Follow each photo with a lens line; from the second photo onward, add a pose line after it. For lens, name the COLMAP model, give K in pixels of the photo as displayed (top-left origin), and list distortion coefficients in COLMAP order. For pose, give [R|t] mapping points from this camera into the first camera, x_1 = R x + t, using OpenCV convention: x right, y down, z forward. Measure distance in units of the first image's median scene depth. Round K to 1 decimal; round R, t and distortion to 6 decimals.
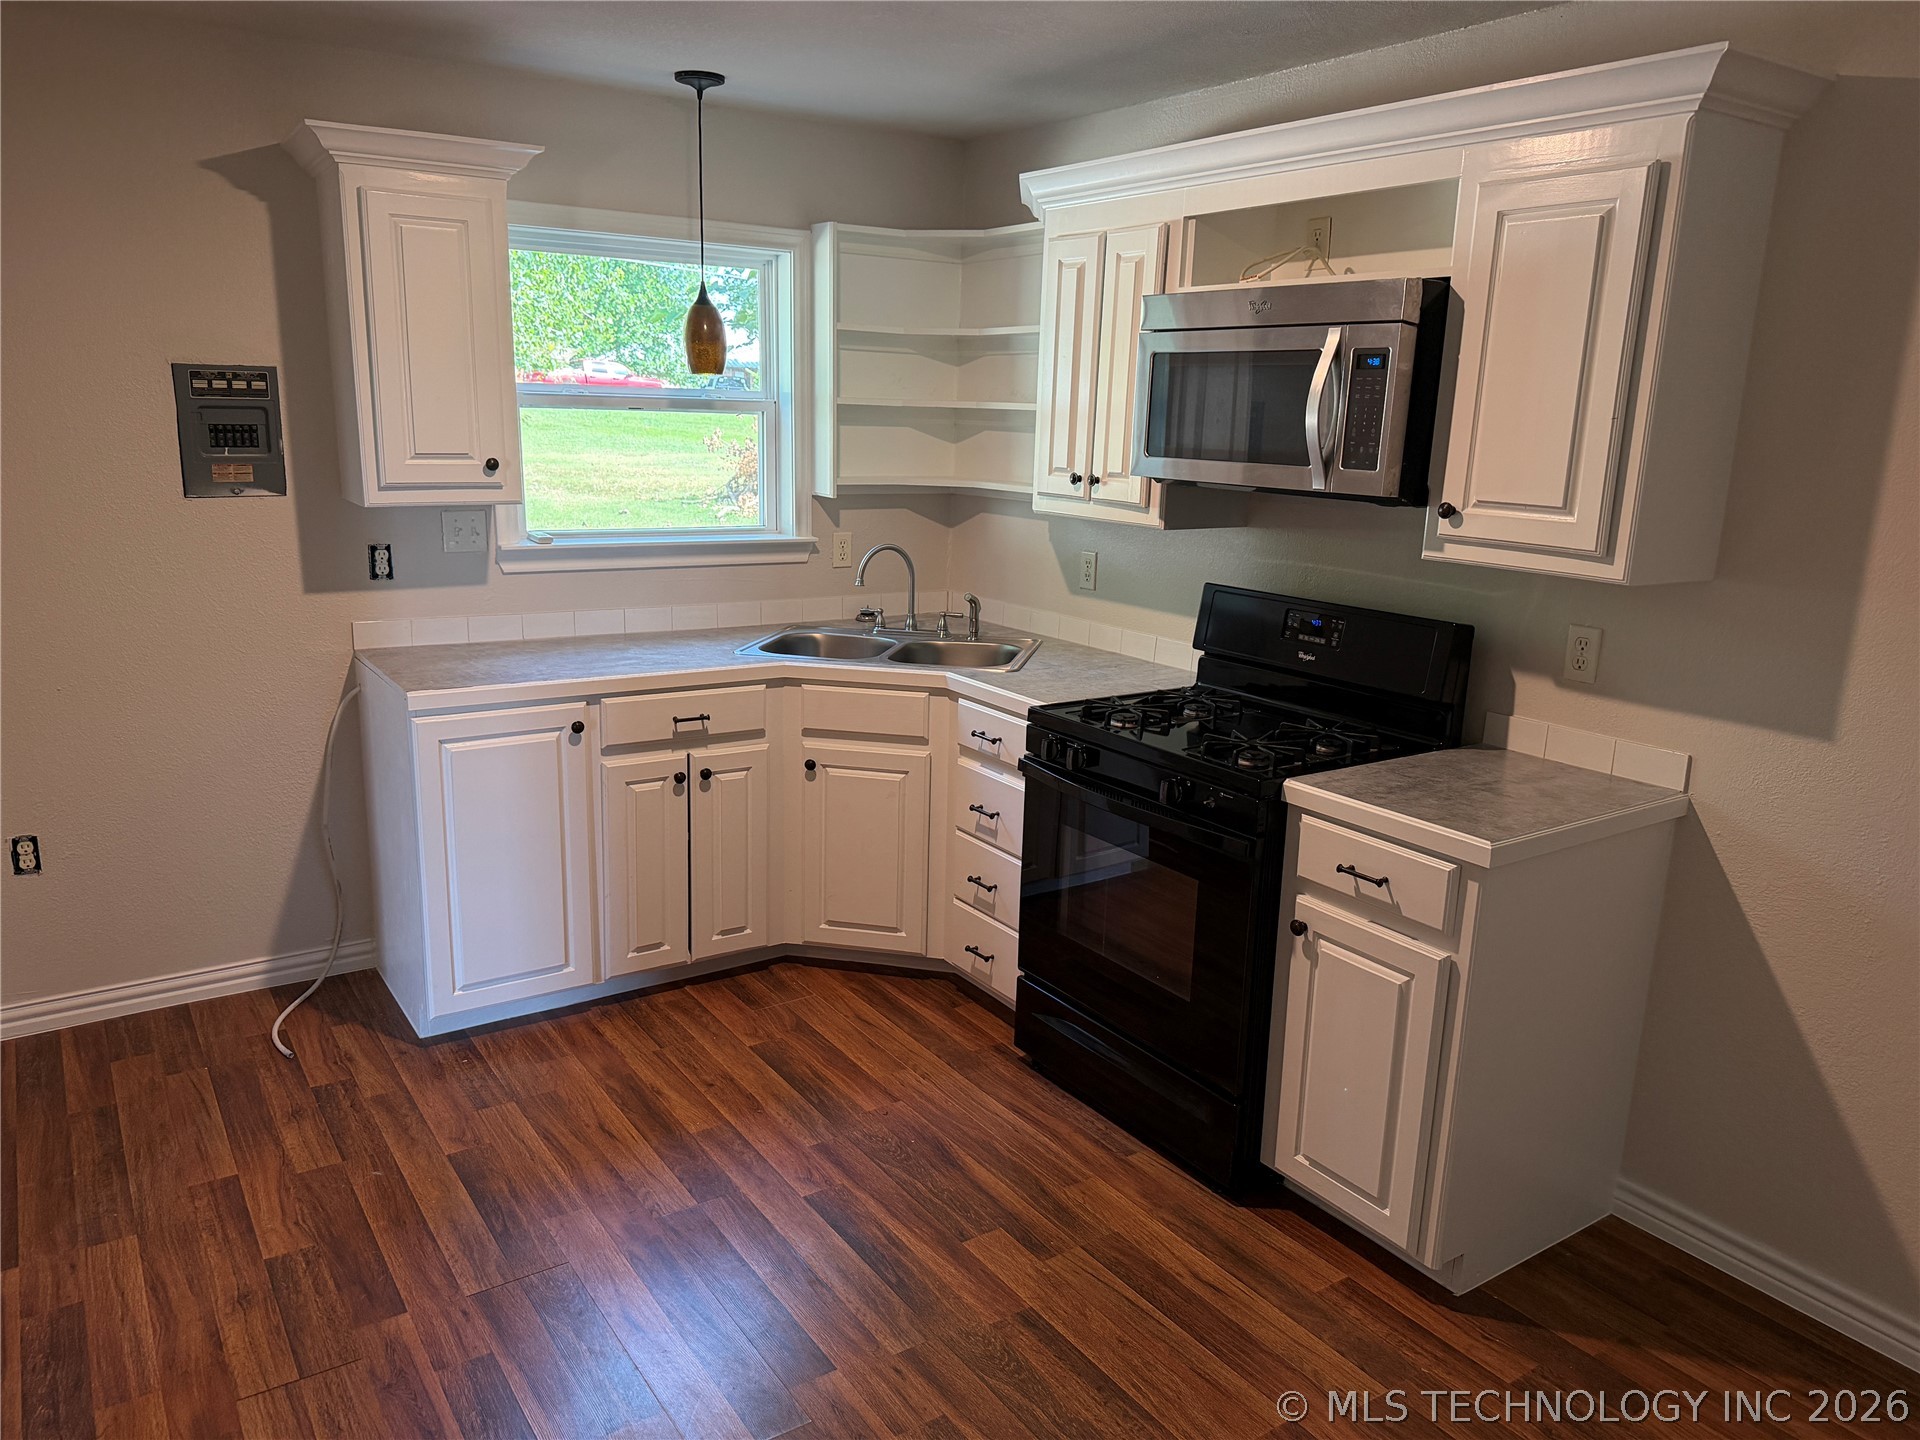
lens RADIAL K [[1354.1, 0, 955.4], [0, 1354.1, 689.3], [0, 0, 1]] dist [-0.010288, -0.005115]
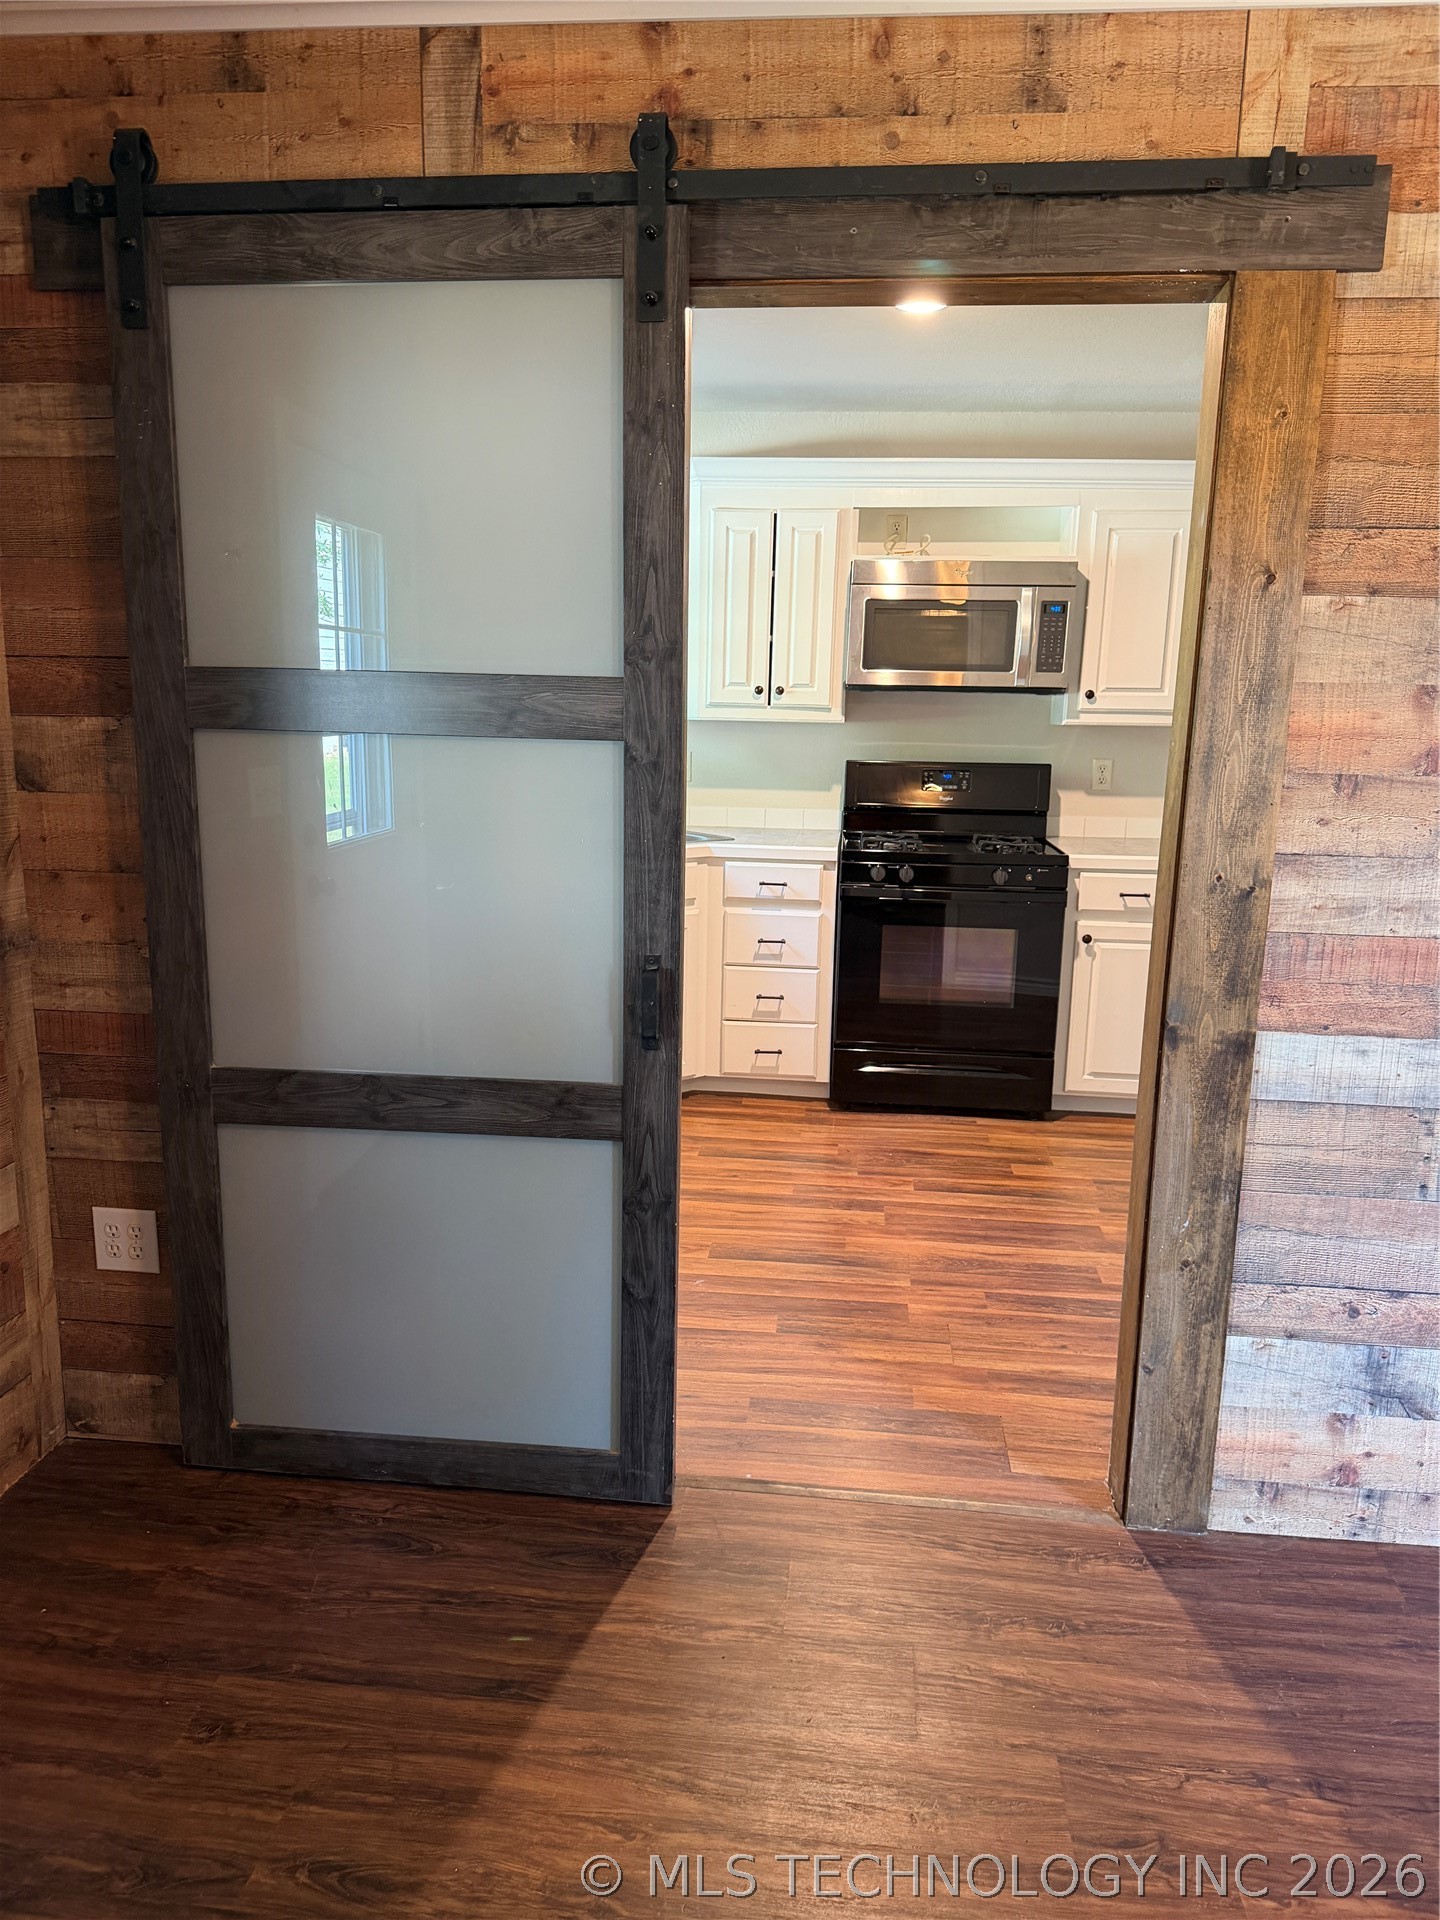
lens RADIAL K [[1354.1, 0, 720.0], [0, 1354.1, 960.0], [0, 0, 1]] dist [-0.010288, -0.005115]
pose [[0.652068, -0.164457, 0.740109, -1.261637], [0.156566, 0.984358, 0.080789, -0.008662], [-0.741818, 0.063196, 0.667616, 0.191005]]
